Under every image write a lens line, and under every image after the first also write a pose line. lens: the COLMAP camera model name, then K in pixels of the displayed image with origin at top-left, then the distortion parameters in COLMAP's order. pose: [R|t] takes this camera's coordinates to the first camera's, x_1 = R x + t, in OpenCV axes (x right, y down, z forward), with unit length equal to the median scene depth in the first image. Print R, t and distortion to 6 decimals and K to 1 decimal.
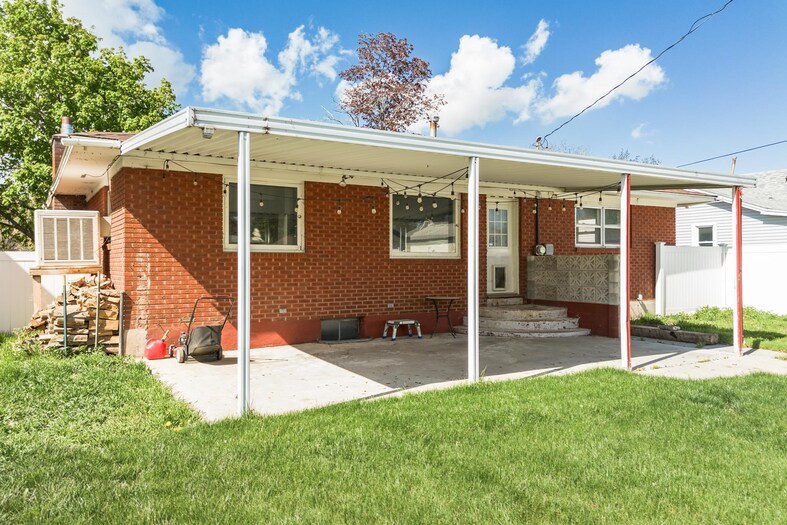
lens RADIAL K [[566.0, 0, 393.5], [0, 566.0, 262.5], [0, 0, 1]] dist [-0.002478, 0.000076]
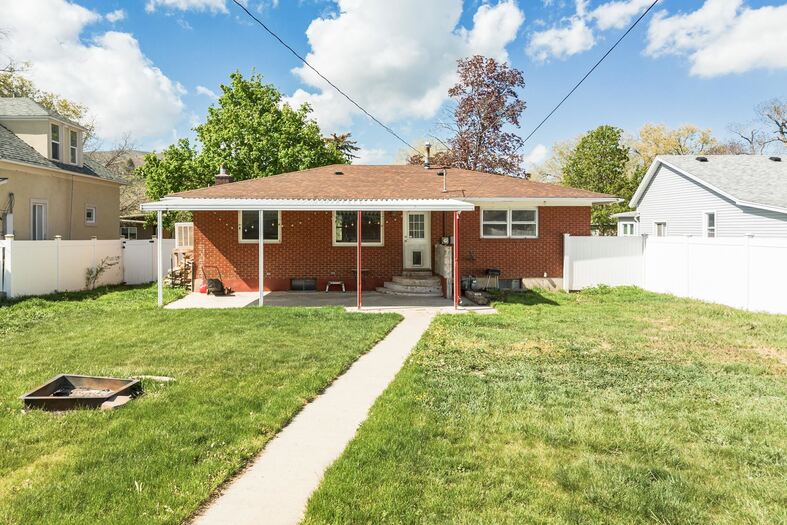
lens RADIAL K [[566.0, 0, 393.5], [0, 566.0, 262.5], [0, 0, 1]] dist [-0.002478, 0.000076]
pose [[0.884871, 0.024219, -0.465205, 1.028461], [-0.002040, 0.998839, 0.048120, -0.044169], [0.465831, -0.041631, 0.883894, -0.484826]]
